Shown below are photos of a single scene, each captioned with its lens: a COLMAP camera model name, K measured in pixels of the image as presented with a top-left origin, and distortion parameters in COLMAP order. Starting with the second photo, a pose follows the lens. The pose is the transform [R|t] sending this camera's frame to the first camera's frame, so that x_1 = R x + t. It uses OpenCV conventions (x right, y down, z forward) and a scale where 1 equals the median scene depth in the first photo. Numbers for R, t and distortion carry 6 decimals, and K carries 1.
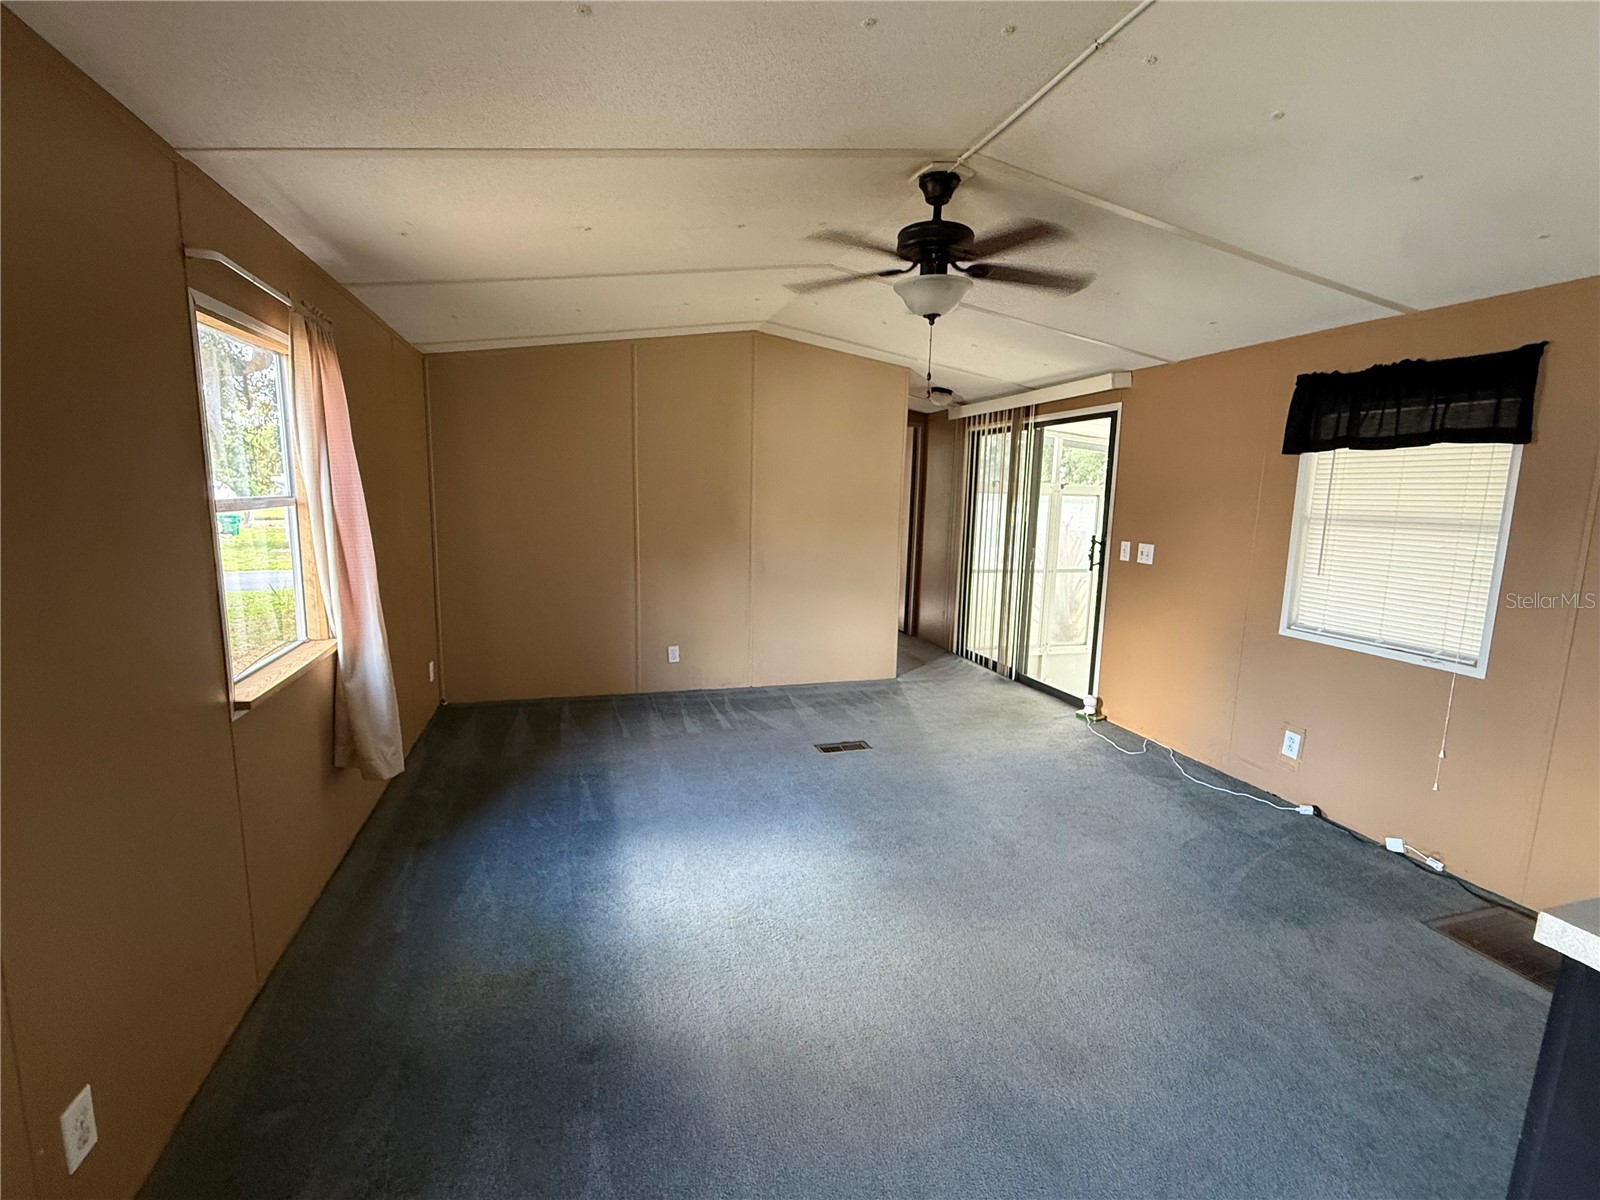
lens RADIAL K [[723.3, 0, 809.5], [0, 723.3, 595.7], [0, 0, 1]] dist [-0.003858, -0.000621]
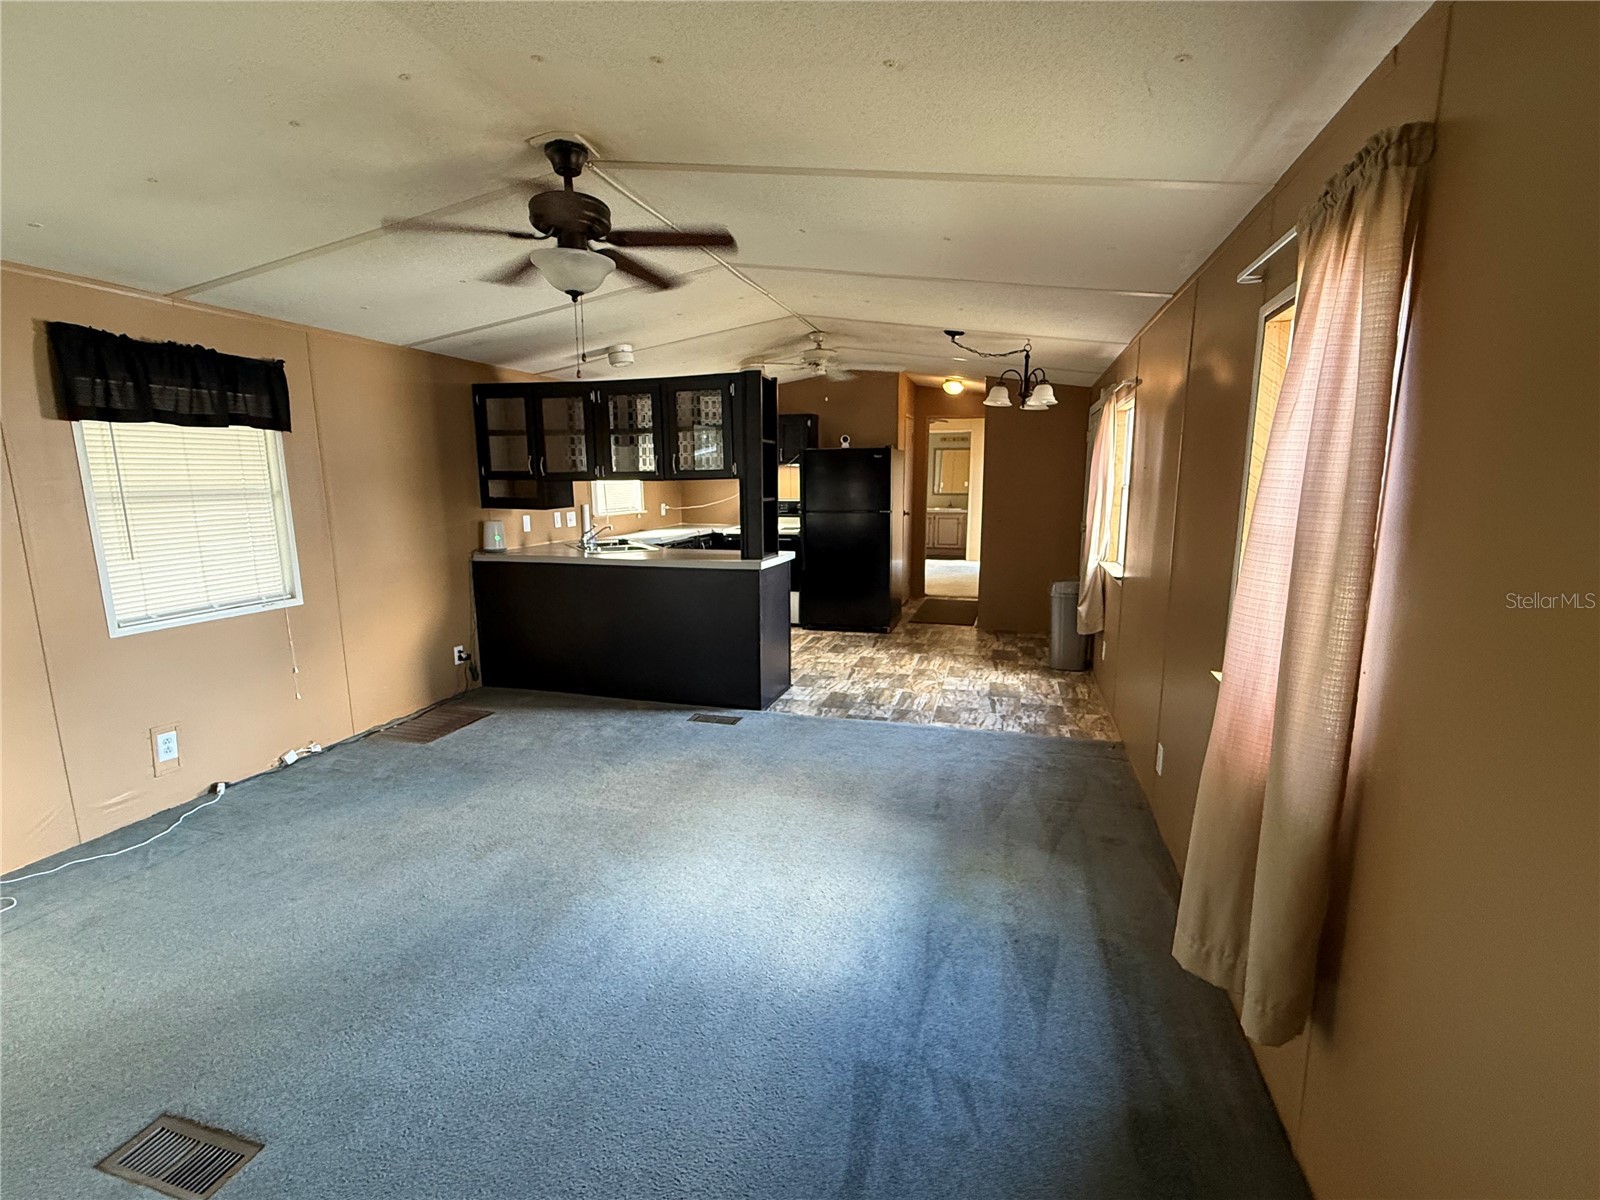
lens RADIAL K [[723.3, 0, 804.6], [0, 723.3, 607.2], [0, 0, 1]] dist [-0.003858, -0.000621]
pose [[-0.834883, -0.123401, 0.536416, -0.543342], [0.060176, 0.948240, 0.311799, -0.225727], [-0.547128, 0.292596, -0.784244, 1.404972]]
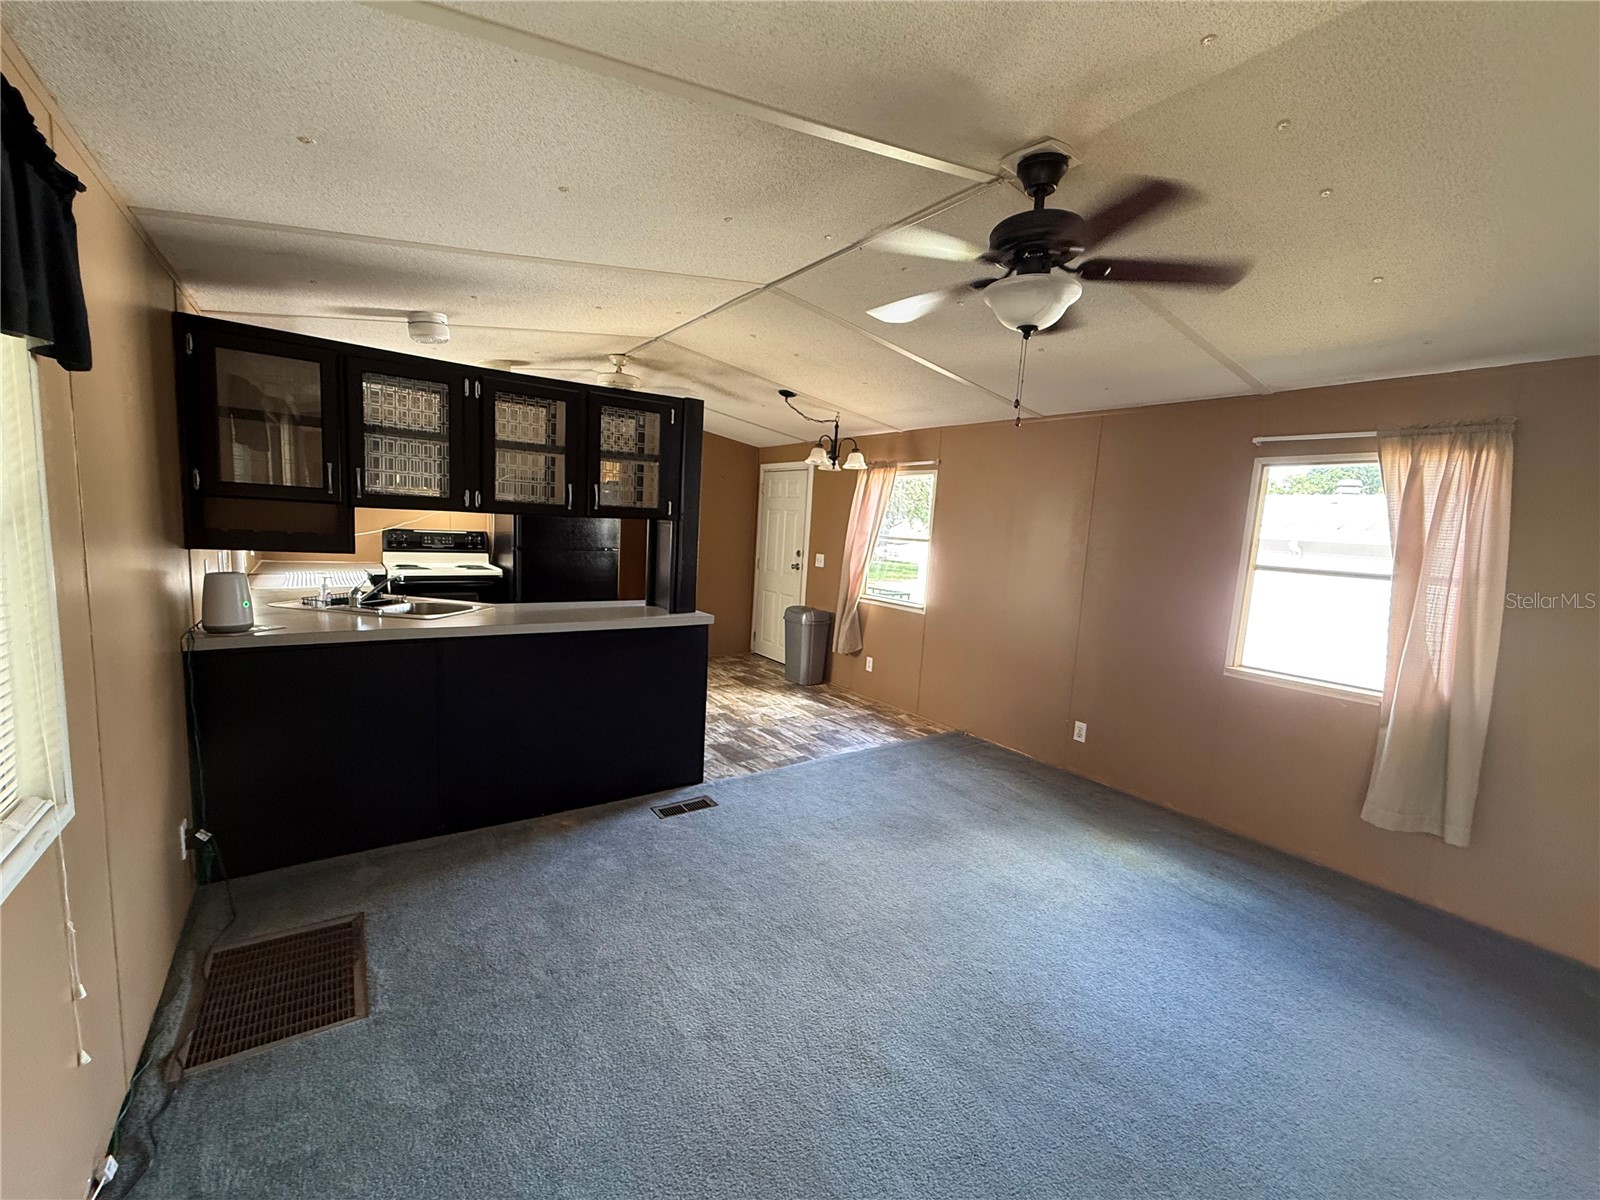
lens RADIAL K [[652.2, 0, 802.2], [0, 652.2, 606.4], [0, 0, 1]] dist [0.001044, -0.000186]
pose [[-0.949582, -0.042838, -0.310577, 0.514480], [-0.127346, 0.957922, 0.257231, -0.200766], [0.286490, 0.283813, -0.915081, 1.396284]]
